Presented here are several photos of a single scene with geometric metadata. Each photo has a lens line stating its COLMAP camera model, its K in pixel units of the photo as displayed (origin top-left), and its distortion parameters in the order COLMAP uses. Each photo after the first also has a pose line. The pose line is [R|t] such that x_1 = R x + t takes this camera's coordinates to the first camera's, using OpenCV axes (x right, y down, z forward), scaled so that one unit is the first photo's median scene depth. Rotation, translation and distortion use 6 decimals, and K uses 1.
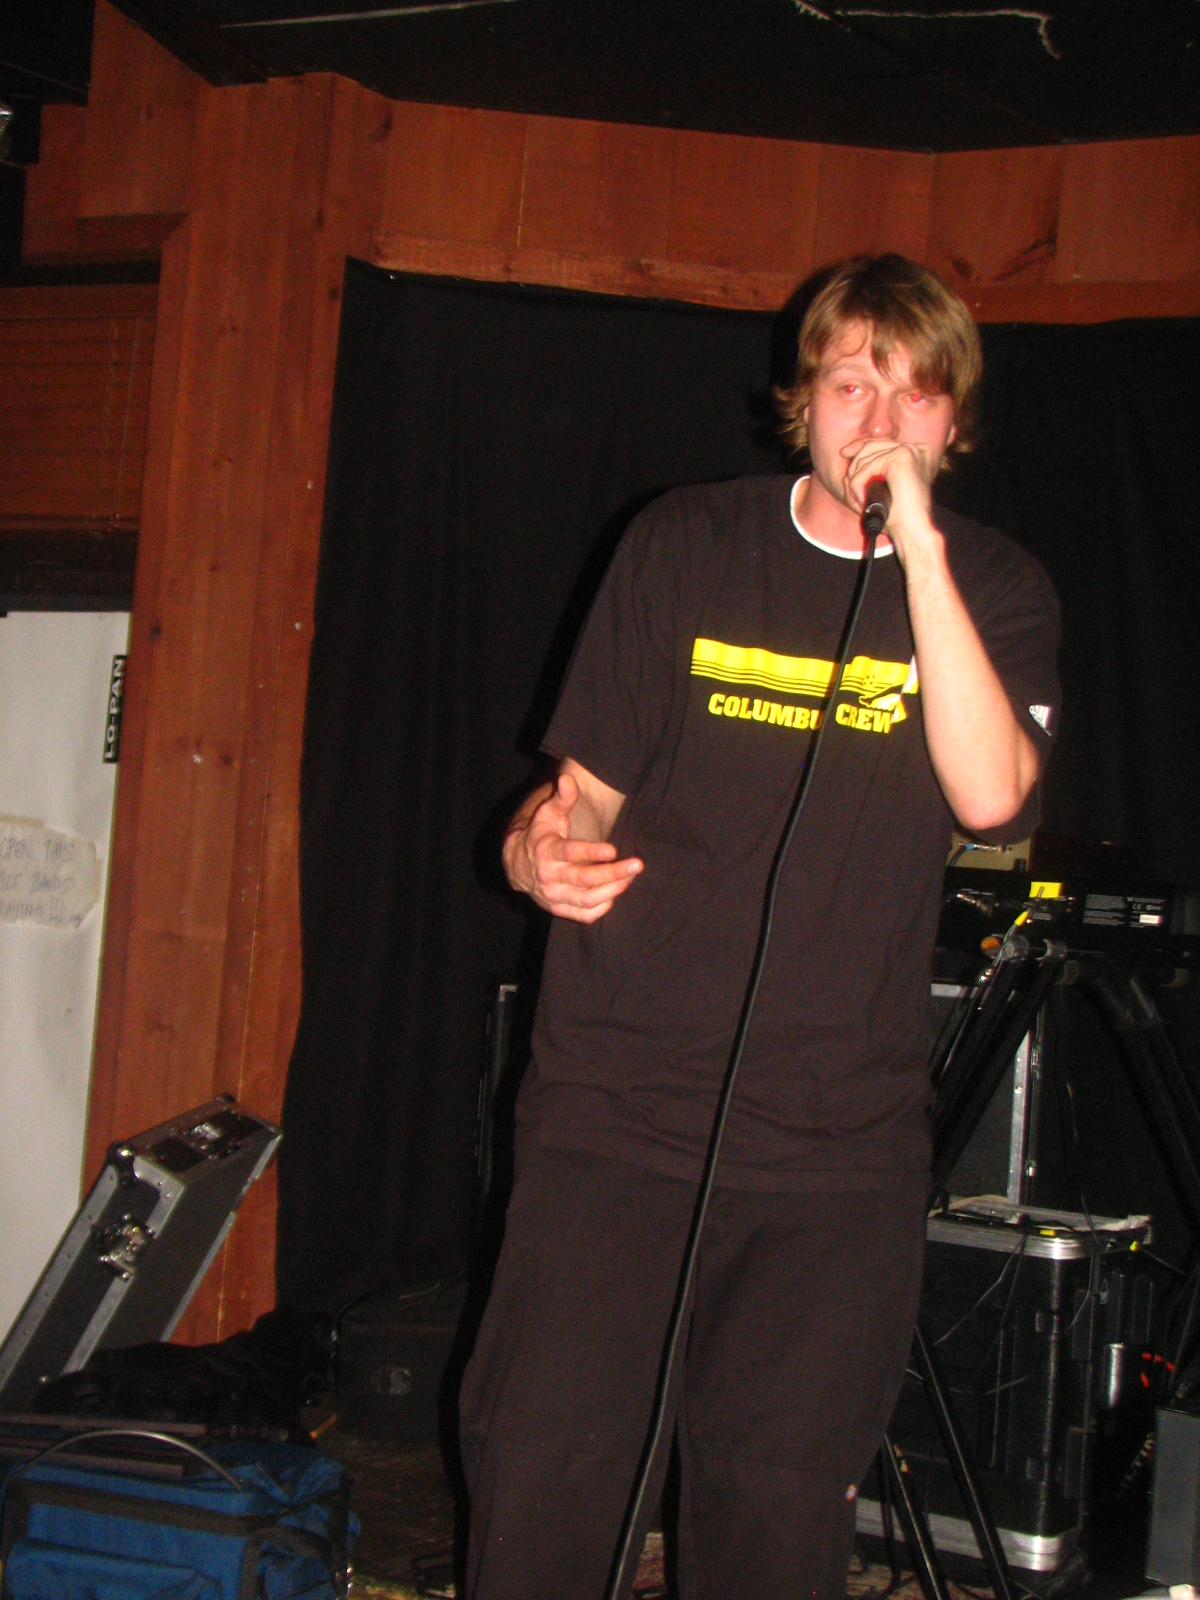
lens RADIAL K [[3069.8, 0, 541.1], [0, 3069.8, 796.3], [0, 0, 1]] dist [0.038854, 0.310449]
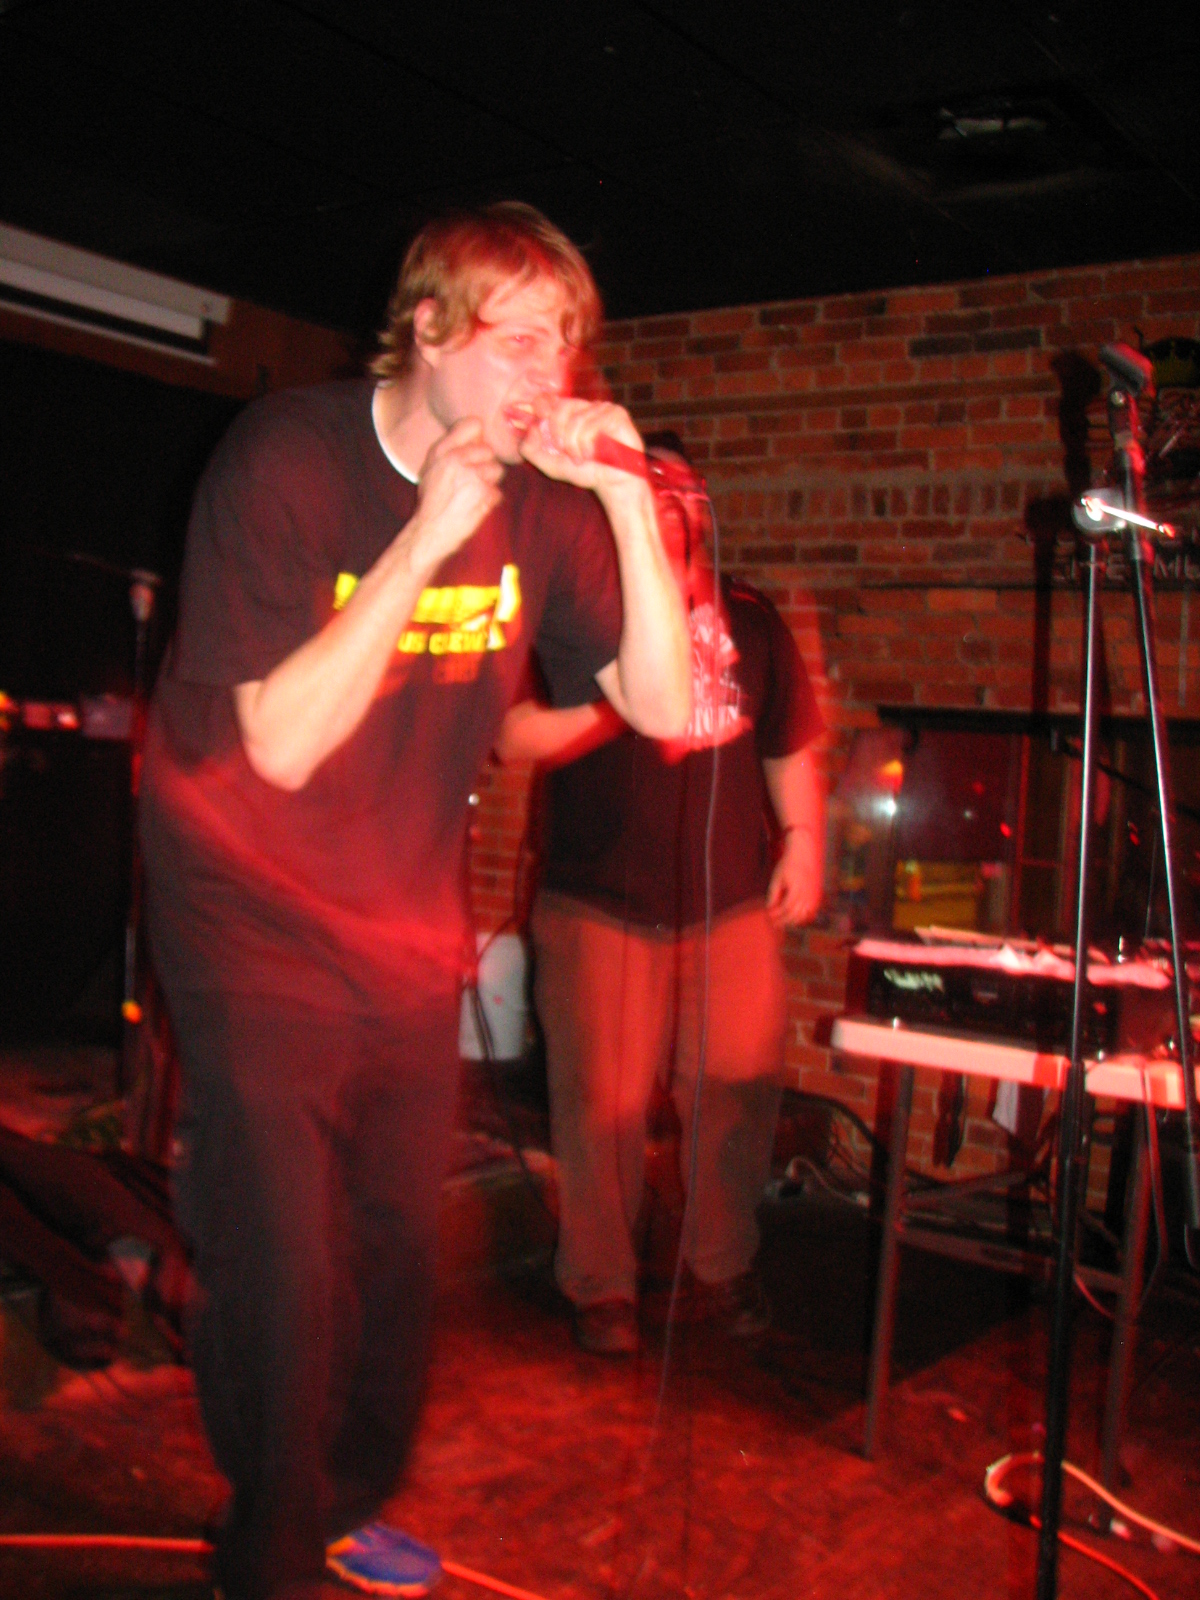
lens RADIAL K [[1723.2, 0, 574.1], [0, 1723.2, 777.9], [0, 0, 1]] dist [-0.226984, 0.303603]
pose [[0.056539, -0.085594, 0.994725, -0.564339], [-0.079447, 0.992773, 0.089942, -0.022524], [-0.995234, -0.084114, 0.049330, 0.721037]]
